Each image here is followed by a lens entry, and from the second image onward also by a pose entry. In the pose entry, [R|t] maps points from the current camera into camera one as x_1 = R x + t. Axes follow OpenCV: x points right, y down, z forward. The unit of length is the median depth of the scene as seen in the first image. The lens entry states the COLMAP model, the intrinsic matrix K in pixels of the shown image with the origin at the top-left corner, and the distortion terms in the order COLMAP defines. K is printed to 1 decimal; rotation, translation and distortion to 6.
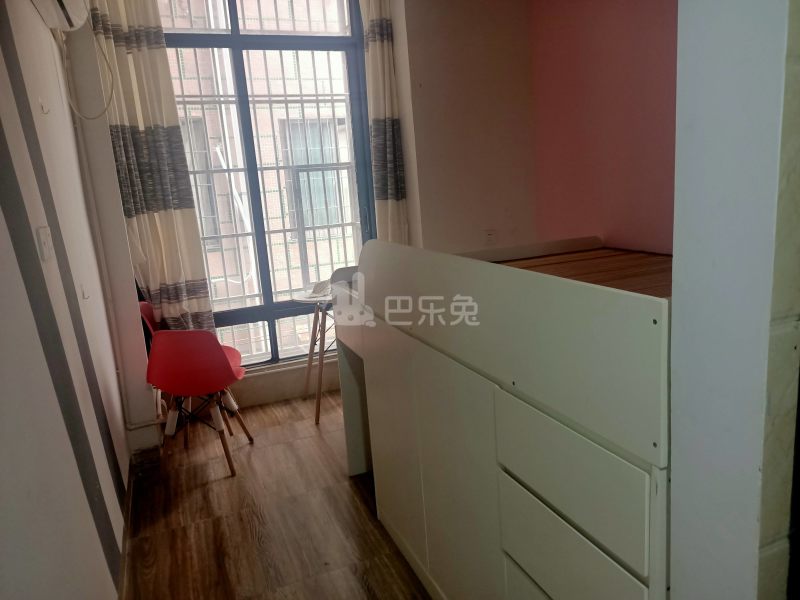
lens RADIAL K [[581.3, 0, 400.0], [0, 581.3, 300.0], [0, 0, 1]] dist [0.066424, -0.091437]
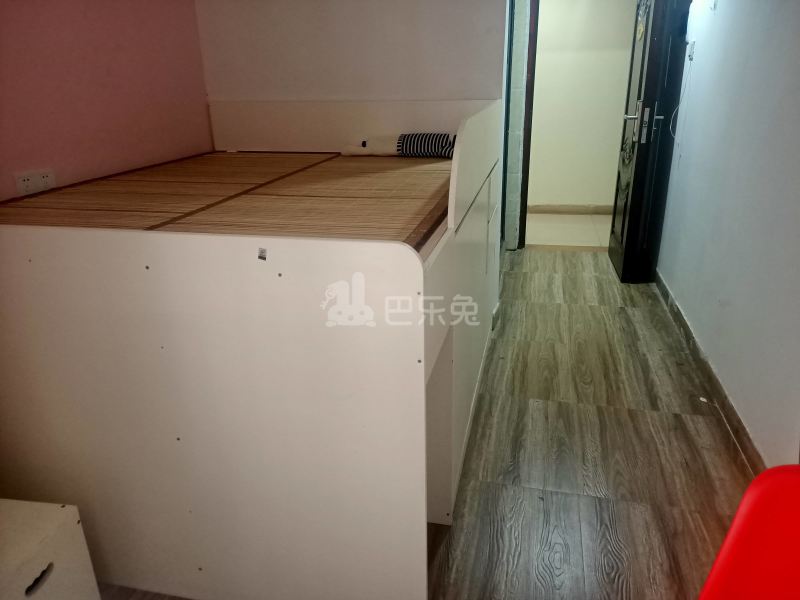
lens RADIAL K [[581.3, 0, 400.0], [0, 581.3, 300.0], [0, 0, 1]] dist [0.066424, -0.091437]
pose [[-0.811582, -0.119934, 0.571796, -0.278454], [0.199569, 0.862924, 0.464257, -0.169019], [-0.549097, 0.490895, -0.676398, 1.040298]]
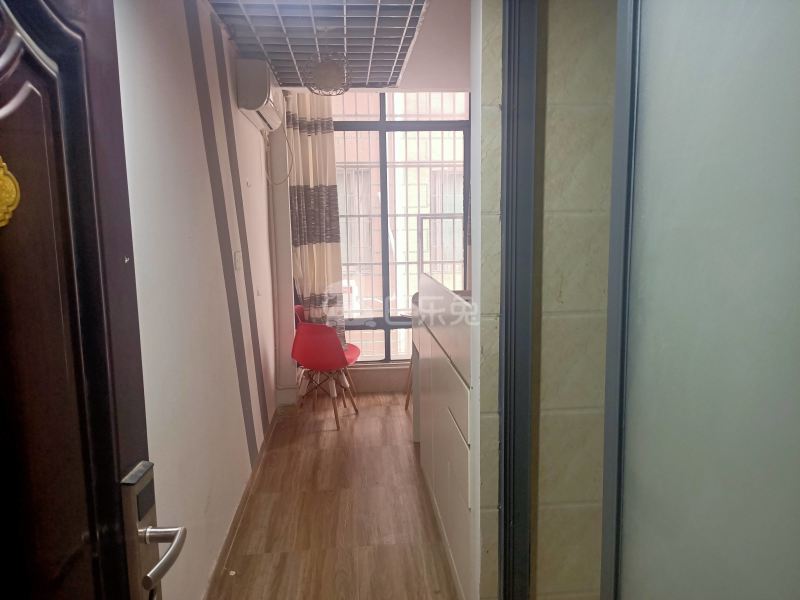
lens RADIAL K [[581.3, 0, 400.0], [0, 581.3, 300.0], [0, 0, 1]] dist [0.066424, -0.091437]
pose [[0.953938, 0.093289, -0.285130, 0.212099], [-0.109436, 0.993140, -0.041196, 0.023563], [0.279331, 0.070502, 0.957603, -0.310195]]
